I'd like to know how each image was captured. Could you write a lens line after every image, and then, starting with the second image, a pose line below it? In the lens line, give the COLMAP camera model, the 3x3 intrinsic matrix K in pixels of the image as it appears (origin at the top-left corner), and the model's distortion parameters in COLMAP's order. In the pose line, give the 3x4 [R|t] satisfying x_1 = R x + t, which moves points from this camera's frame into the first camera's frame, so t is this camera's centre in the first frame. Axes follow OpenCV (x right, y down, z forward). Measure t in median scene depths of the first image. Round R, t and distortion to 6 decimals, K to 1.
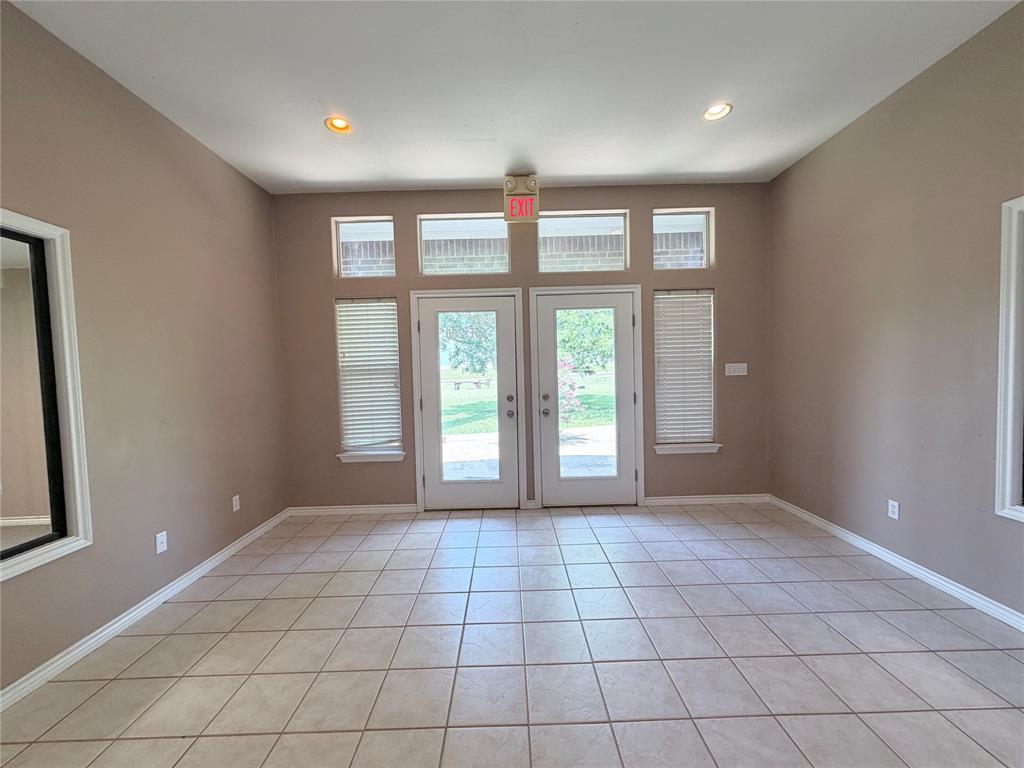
lens RADIAL K [[413.0, 0, 513.5], [0, 413.0, 389.0], [0, 0, 1]] dist [0.001556, 0.000360]
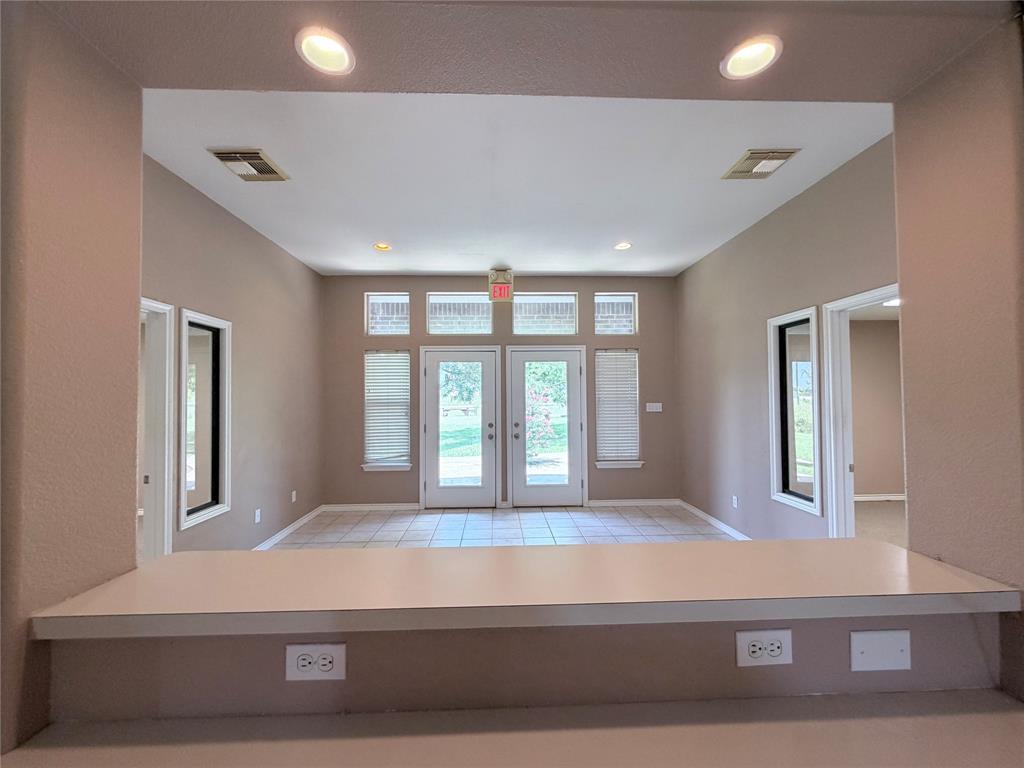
lens RADIAL K [[413.0, 0, 510.2], [0, 413.0, 387.1], [0, 0, 1]] dist [0.001556, 0.000360]
pose [[0.999578, 0.019111, 0.021896, 0.024201], [-0.017526, 0.997364, -0.070414, -0.008573], [-0.023184, 0.070001, 0.997277, -0.374566]]
